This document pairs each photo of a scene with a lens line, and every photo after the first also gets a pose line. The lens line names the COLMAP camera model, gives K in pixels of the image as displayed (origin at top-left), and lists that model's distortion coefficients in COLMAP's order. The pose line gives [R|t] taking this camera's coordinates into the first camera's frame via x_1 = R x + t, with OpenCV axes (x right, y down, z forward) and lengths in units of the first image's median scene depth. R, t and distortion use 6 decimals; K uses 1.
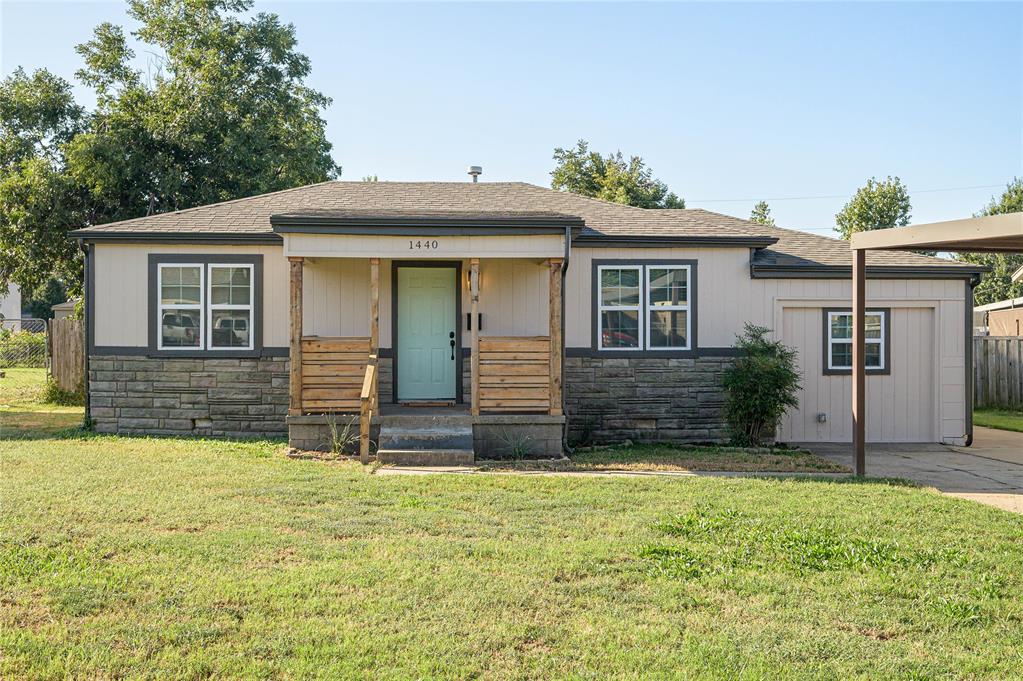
lens RADIAL K [[948.2, 0, 472.5], [0, 948.2, 338.1], [0, 0, 1]] dist [-0.007412, 0.021816]
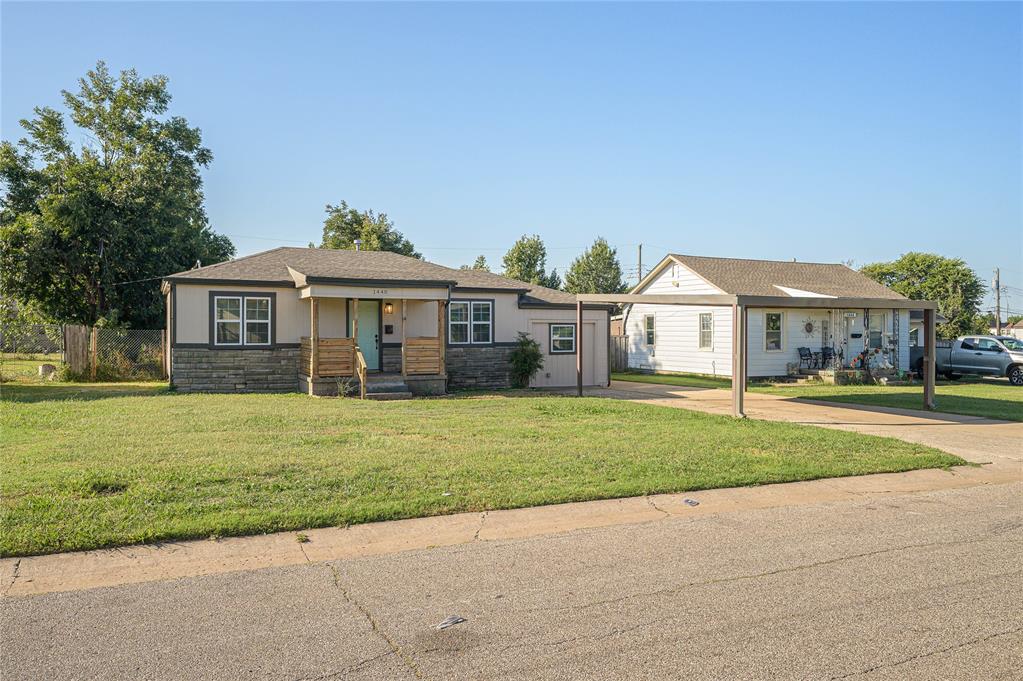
lens RADIAL K [[706.8, 0, 511.5], [0, 706.8, 340.5], [0, 0, 1]] dist [-0.000574, 0.003450]
pose [[0.918248, -0.004681, 0.395979, -0.343457], [0.001261, 0.999960, 0.008898, -0.007230], [-0.396005, -0.007671, 0.918216, -0.428850]]
